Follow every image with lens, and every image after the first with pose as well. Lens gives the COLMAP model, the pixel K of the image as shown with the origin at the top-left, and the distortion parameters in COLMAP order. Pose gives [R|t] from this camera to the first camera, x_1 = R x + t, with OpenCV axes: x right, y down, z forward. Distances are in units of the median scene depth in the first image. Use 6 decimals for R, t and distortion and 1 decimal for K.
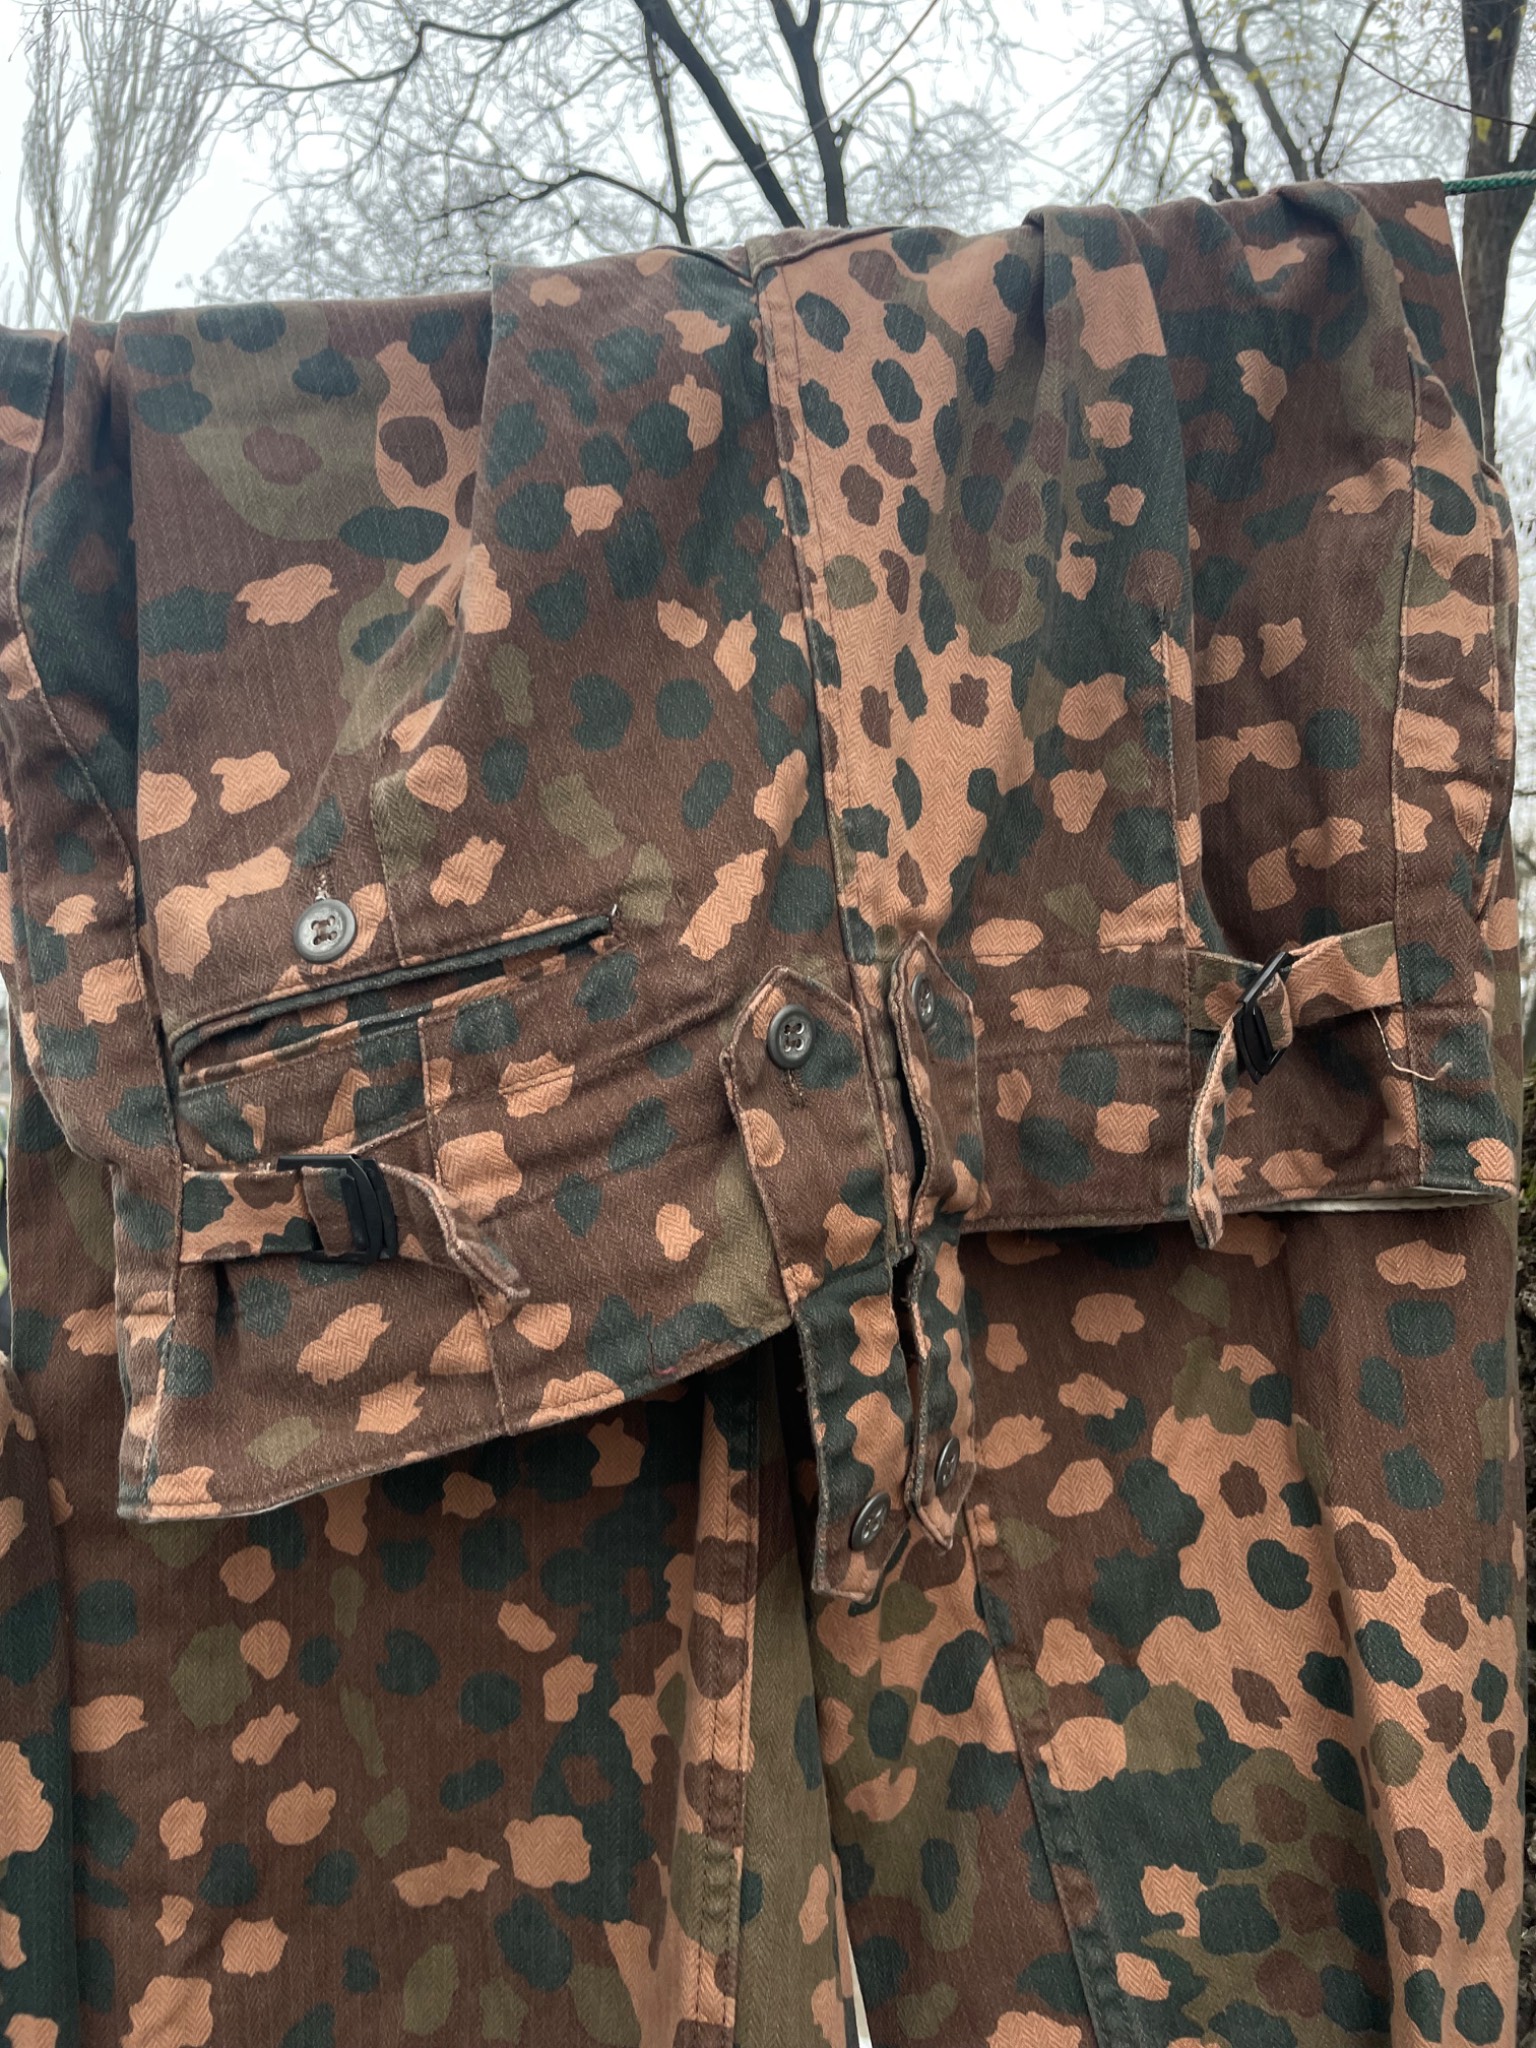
lens RADIAL K [[1633.2, 0, 771.5], [0, 1633.2, 1095.7], [0, 0, 1]] dist [0.118440, -0.187592]
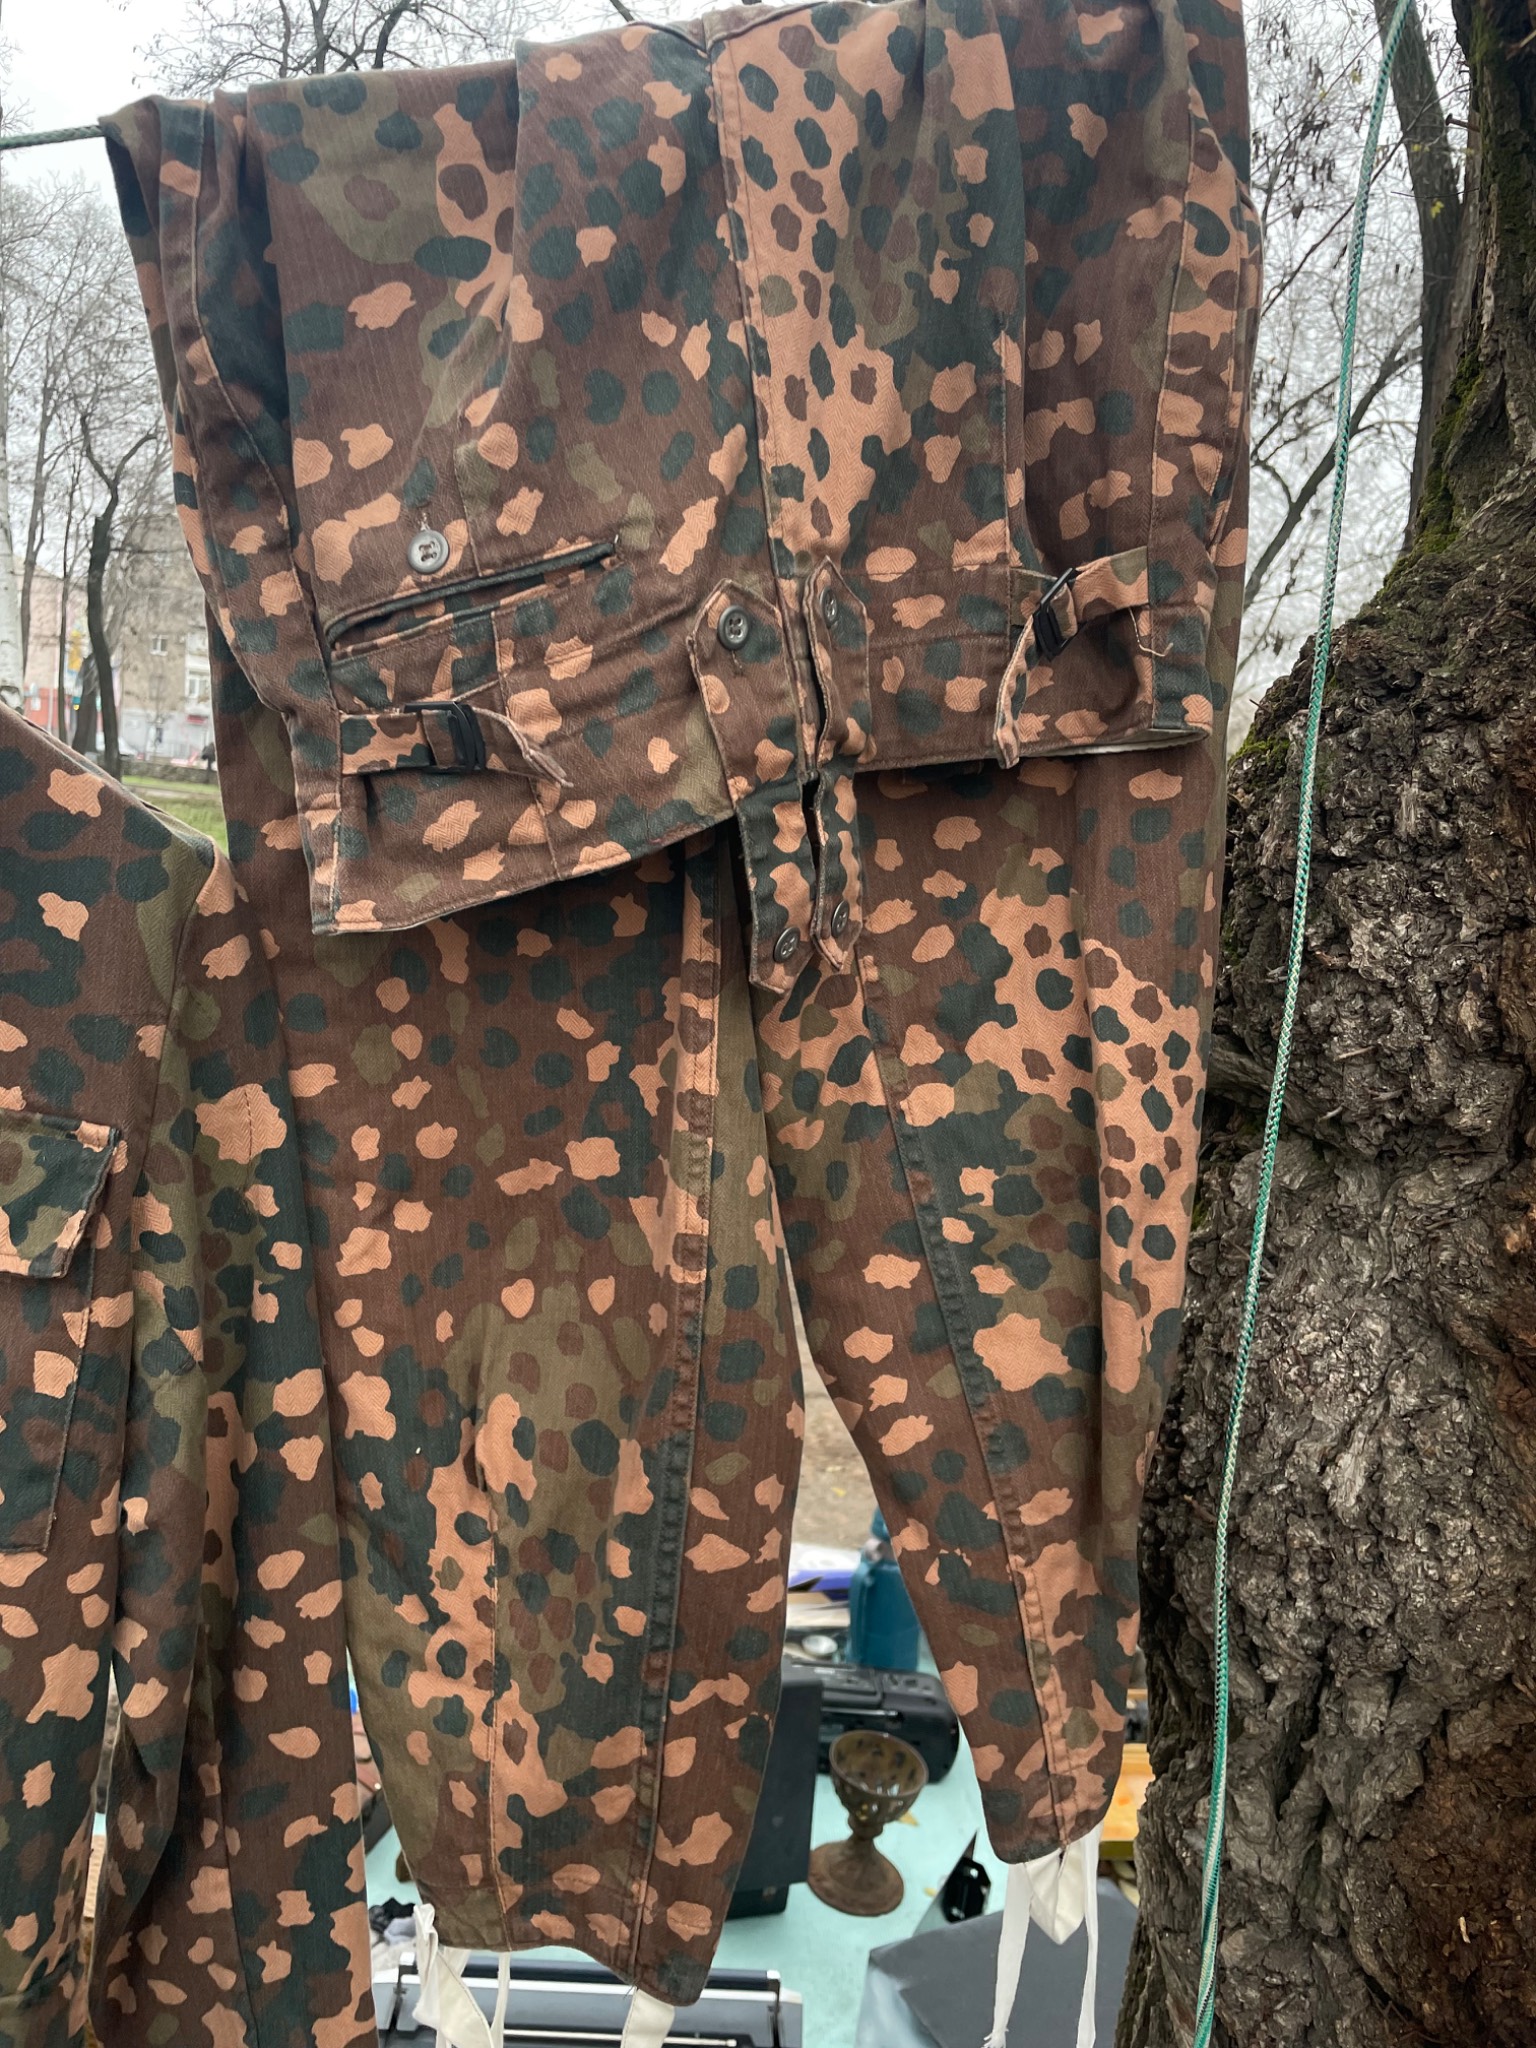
lens RADIAL K [[1661.0, 0, 781.2], [0, 1661.0, 1031.2], [0, 0, 1]] dist [0.194447, -0.271570]
pose [[0.999989, -0.001643, 0.004494, 0.044575], [0.000869, 0.985943, 0.167081, 0.068039], [-0.004706, -0.167075, 0.985933, -0.562019]]
